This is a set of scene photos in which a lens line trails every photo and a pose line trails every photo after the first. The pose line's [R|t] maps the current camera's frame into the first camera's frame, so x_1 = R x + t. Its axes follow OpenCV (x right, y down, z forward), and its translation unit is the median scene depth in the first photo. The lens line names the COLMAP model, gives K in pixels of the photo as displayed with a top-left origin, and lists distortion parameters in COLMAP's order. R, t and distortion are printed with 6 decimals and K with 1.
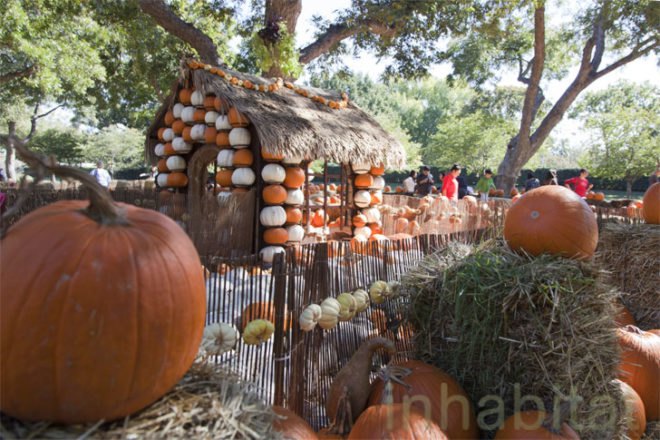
lens RADIAL K [[498.7, 0, 338.9], [0, 498.7, 222.1], [0, 0, 1]] dist [0.000491, -0.000414]
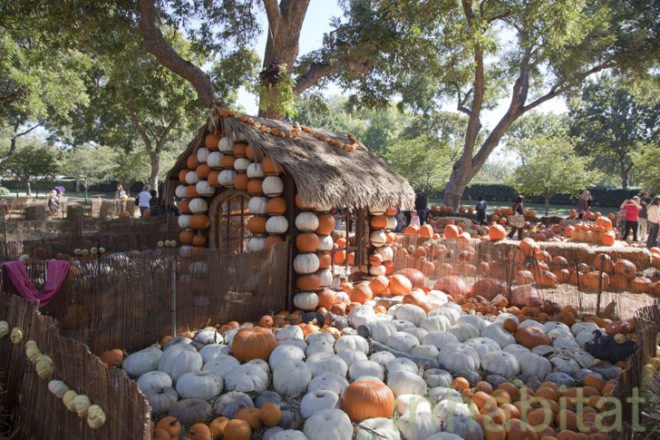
lens RADIAL K [[451.7, 0, 332.8], [0, 451.7, 221.0], [0, 0, 1]] dist [-0.118814, 0.076453]
pose [[0.994631, -0.003515, 0.103425, -0.145182], [0.004767, 0.999918, -0.011866, -0.072523], [-0.103375, 0.012295, 0.994566, 0.064096]]
